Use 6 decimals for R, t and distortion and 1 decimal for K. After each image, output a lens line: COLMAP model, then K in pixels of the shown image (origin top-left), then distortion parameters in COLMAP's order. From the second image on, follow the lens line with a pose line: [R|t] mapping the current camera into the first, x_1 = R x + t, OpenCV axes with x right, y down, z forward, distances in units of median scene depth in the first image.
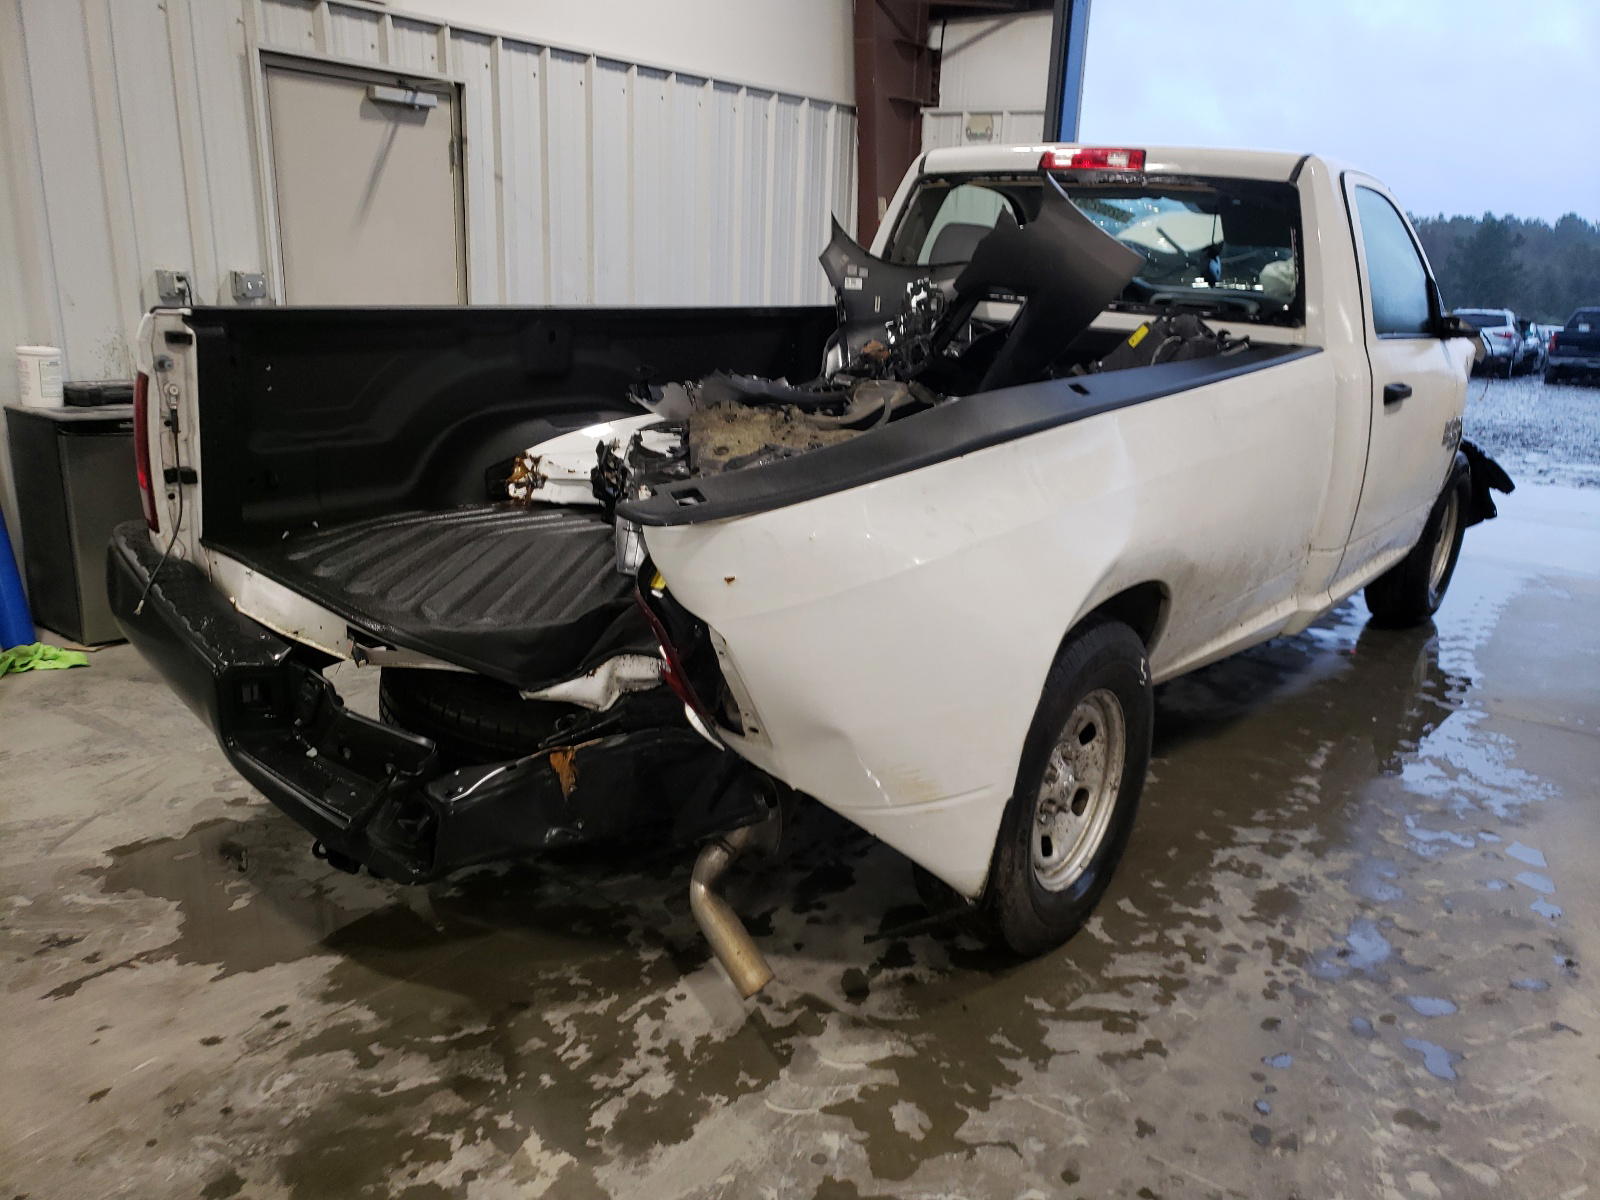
lens RADIAL K [[1198.6, 0, 800.0], [0, 1198.6, 600.0], [0, 0, 1]] dist [0.010502, 0.005852]
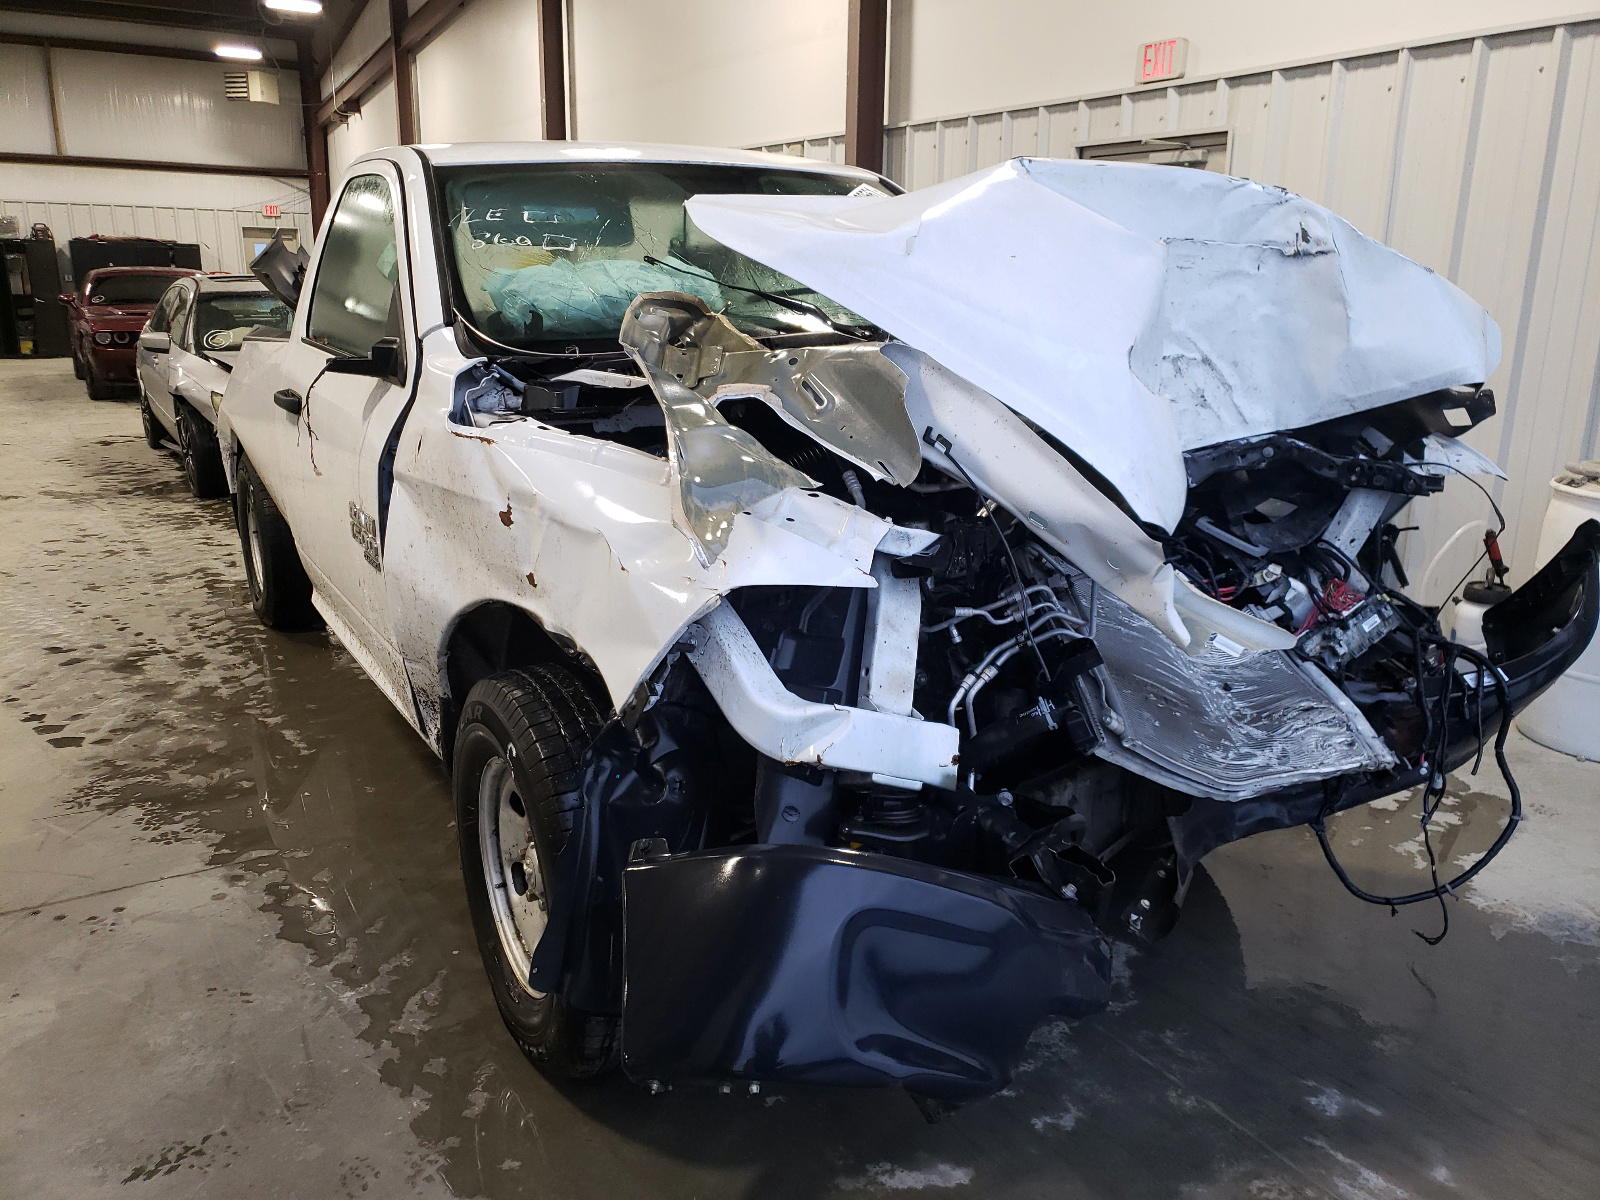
lens RADIAL K [[1225.6, 0, 862.3], [0, 1225.6, 594.9], [0, 0, 1]] dist [0.015268, 0.000596]
pose [[-0.314801, 0.196340, -0.928629, 1.247564], [-0.291152, 0.911230, 0.291361, -0.435294], [0.903400, 0.362093, -0.229691, 1.654468]]
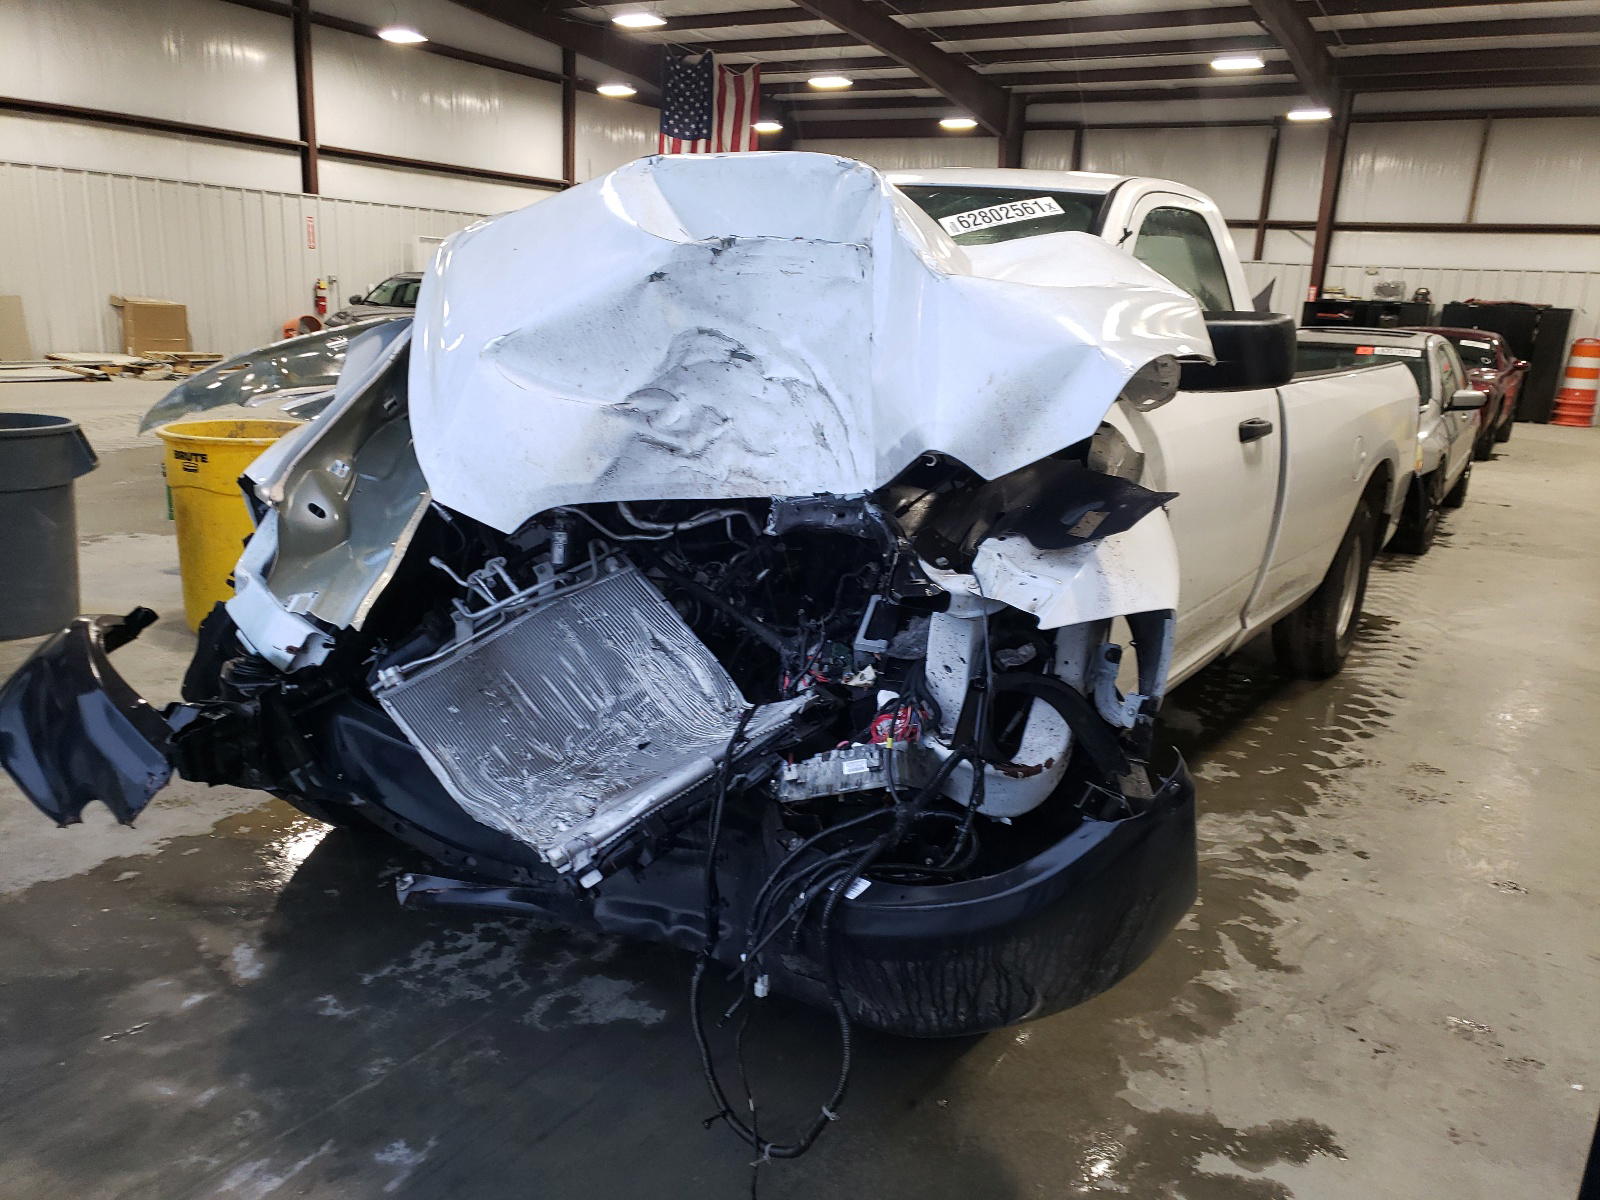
lens RADIAL K [[1276.7, 0, 836.8], [0, 1276.7, 651.1], [0, 0, 1]] dist [0.013292, 0.006995]
pose [[-0.990056, -0.060943, -0.126784, 0.530070], [-0.118846, 0.844566, 0.522095, -0.627458], [0.075260, 0.531971, -0.843411, 2.215950]]
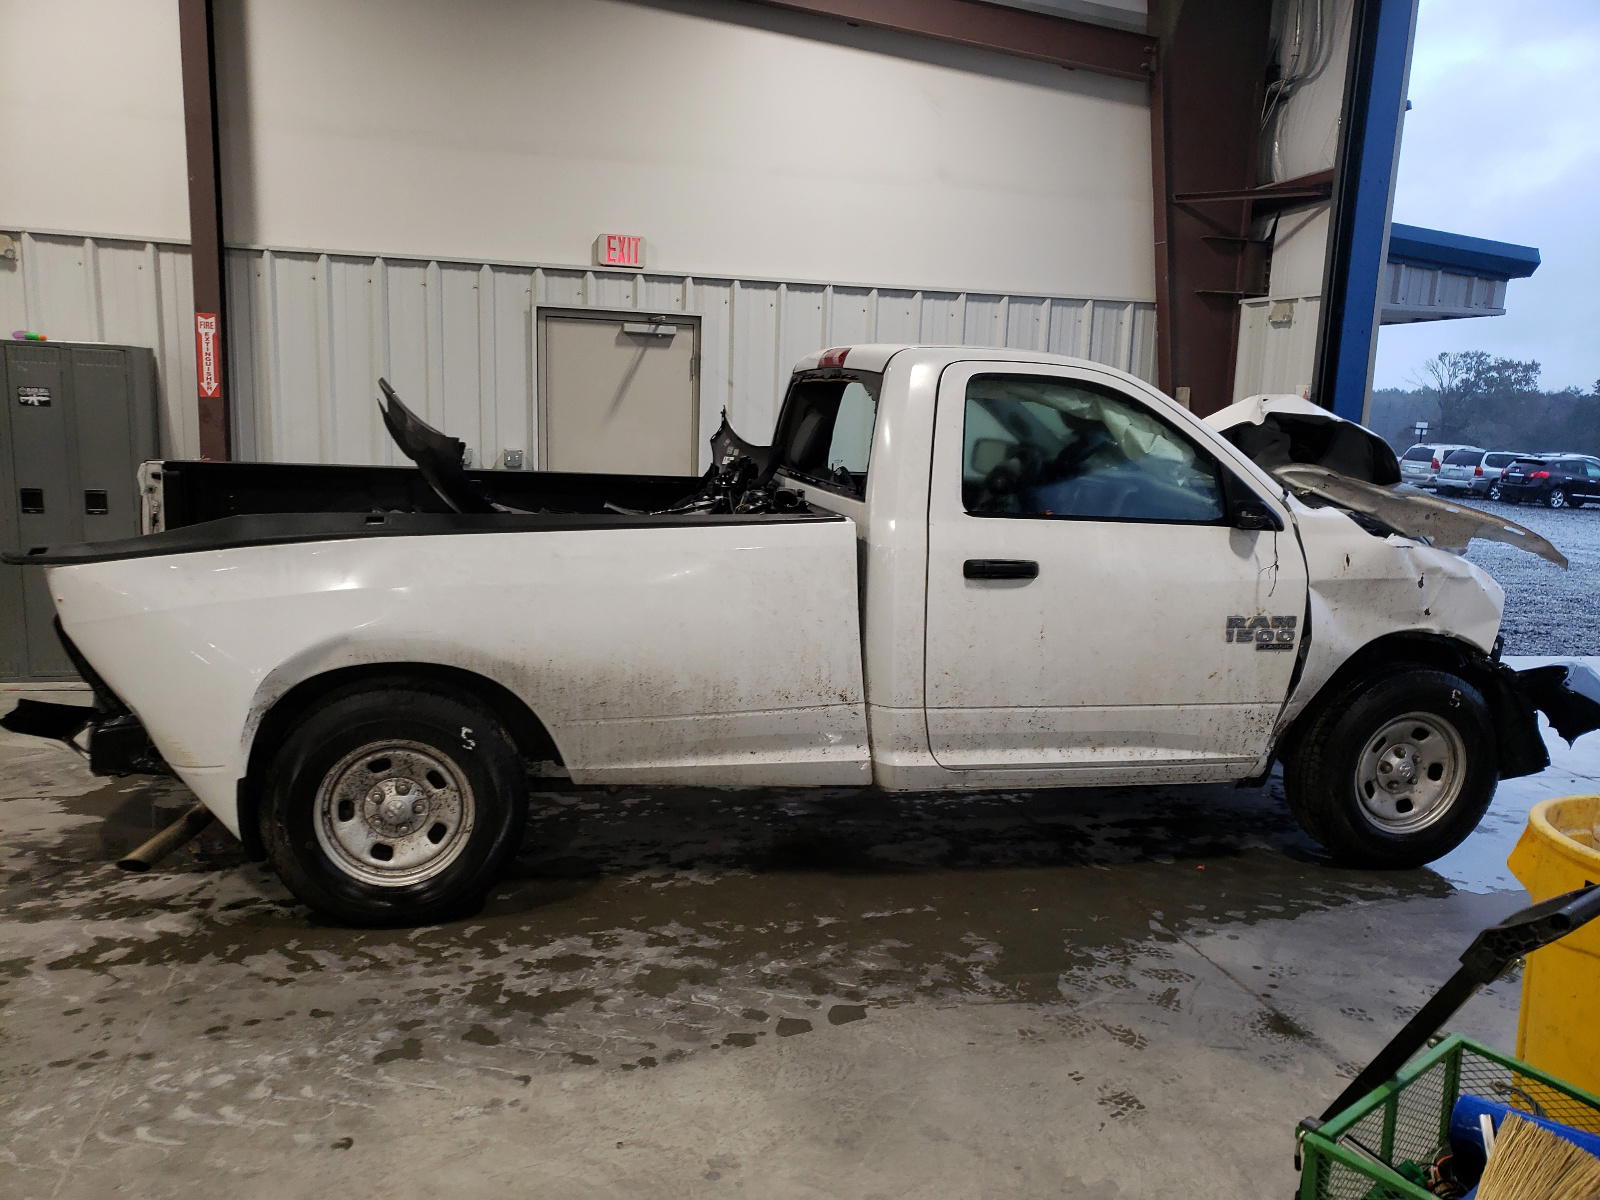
lens RADIAL K [[1177.4, 0, 796.0], [0, 1177.4, 624.7], [0, 0, 1]] dist [0.021667, 0.009927]
pose [[0.784958, 0.096767, -0.611945, 0.969528], [-0.176657, 0.981682, -0.071369, -0.024883], [0.593829, 0.164126, 0.787674, 0.125309]]
